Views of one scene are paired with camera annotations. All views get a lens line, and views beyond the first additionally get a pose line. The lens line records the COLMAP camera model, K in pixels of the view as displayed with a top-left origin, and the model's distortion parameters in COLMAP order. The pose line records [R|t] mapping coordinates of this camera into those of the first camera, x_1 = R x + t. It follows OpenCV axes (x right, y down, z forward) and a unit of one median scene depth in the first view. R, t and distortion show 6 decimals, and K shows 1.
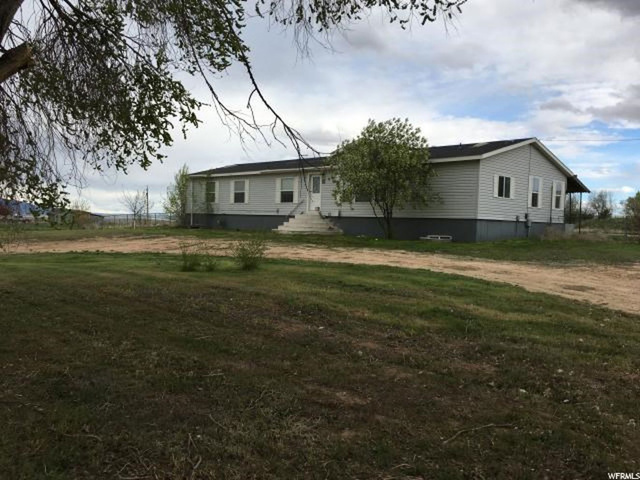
lens RADIAL K [[547.6, 0, 320.0], [0, 547.6, 240.0], [0, 0, 1]] dist [0.046666, -0.001707]
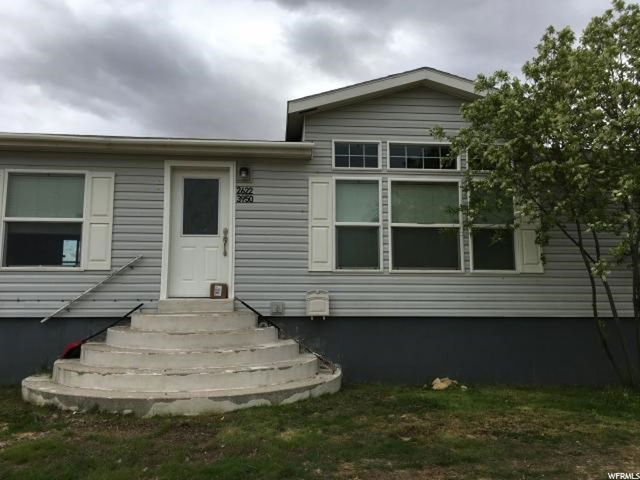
lens RADIAL K [[539.3, 0, 320.9], [0, 539.3, 226.5], [0, 0, 1]] dist [0.092005, -0.140678]
pose [[0.661811, 0.106276, 0.742100, -0.165995], [0.045213, 0.982440, -0.181016, -0.035448], [-0.748306, 0.153351, 0.645384, 0.751743]]
